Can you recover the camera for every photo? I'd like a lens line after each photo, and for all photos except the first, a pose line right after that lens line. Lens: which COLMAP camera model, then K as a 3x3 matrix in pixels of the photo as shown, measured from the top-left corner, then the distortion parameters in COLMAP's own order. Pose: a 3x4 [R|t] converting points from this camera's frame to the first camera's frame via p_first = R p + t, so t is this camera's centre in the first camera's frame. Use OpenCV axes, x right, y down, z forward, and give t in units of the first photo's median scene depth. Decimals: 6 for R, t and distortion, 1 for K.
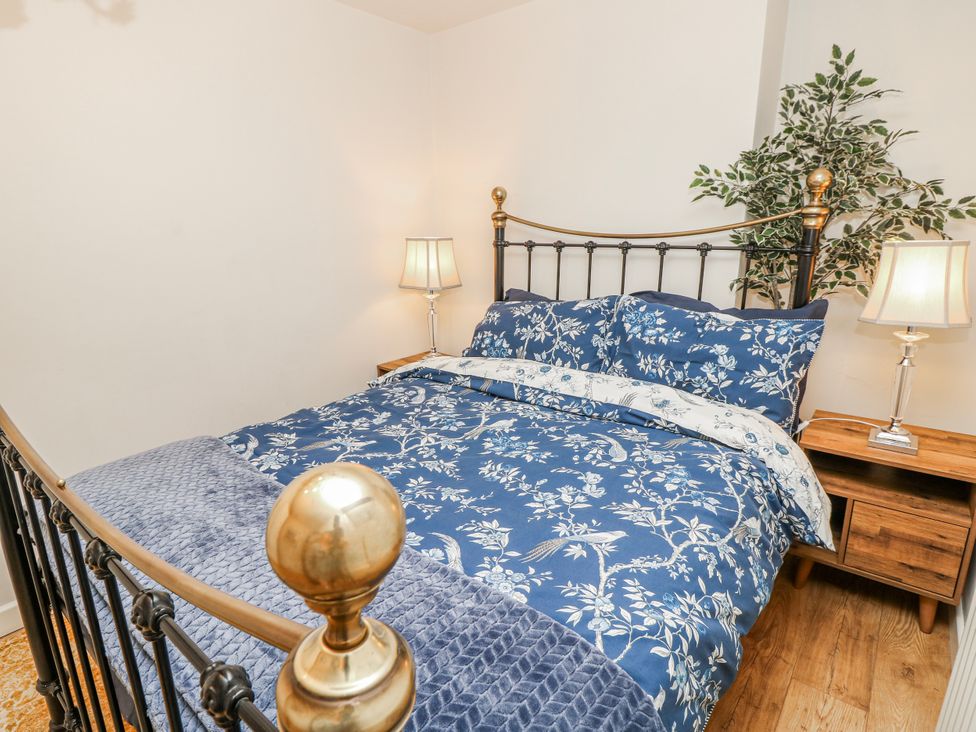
lens RADIAL K [[508.5, 0, 482.6], [0, 508.5, 361.4], [0, 0, 1]] dist [-0.004233, -0.011021]
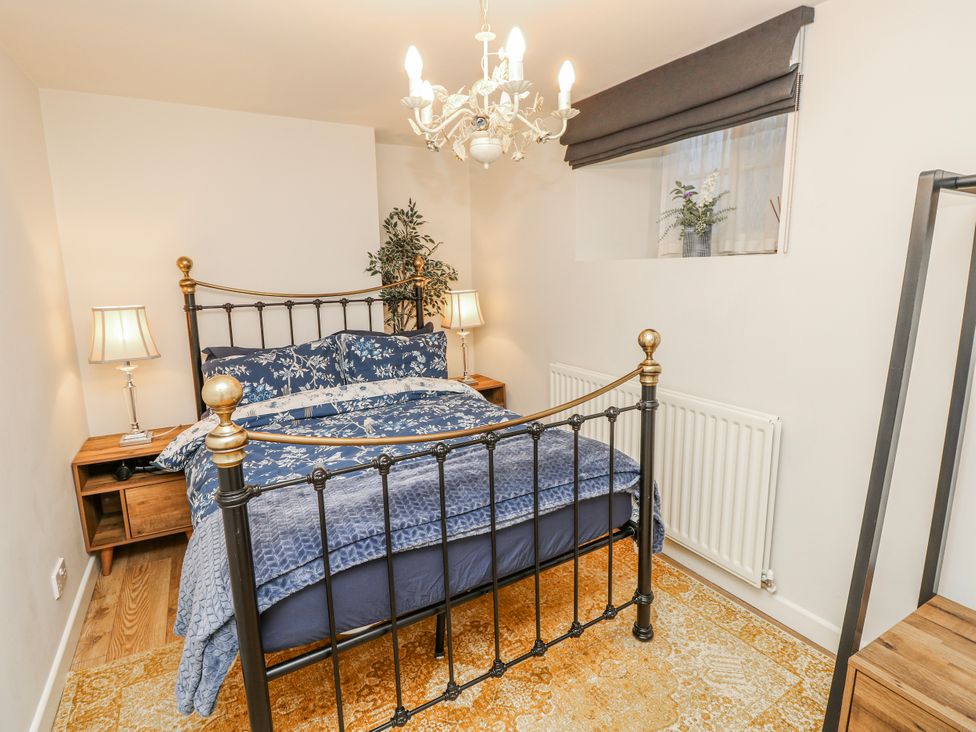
lens RADIAL K [[508.5, 0, 485.7], [0, 508.5, 361.6], [0, 0, 1]] dist [-0.004233, -0.011021]
pose [[0.342373, -0.157446, 0.926278, -0.941647], [0.257784, 0.963769, 0.068536, -0.045520], [-0.903509, 0.215315, 0.370556, 0.088191]]
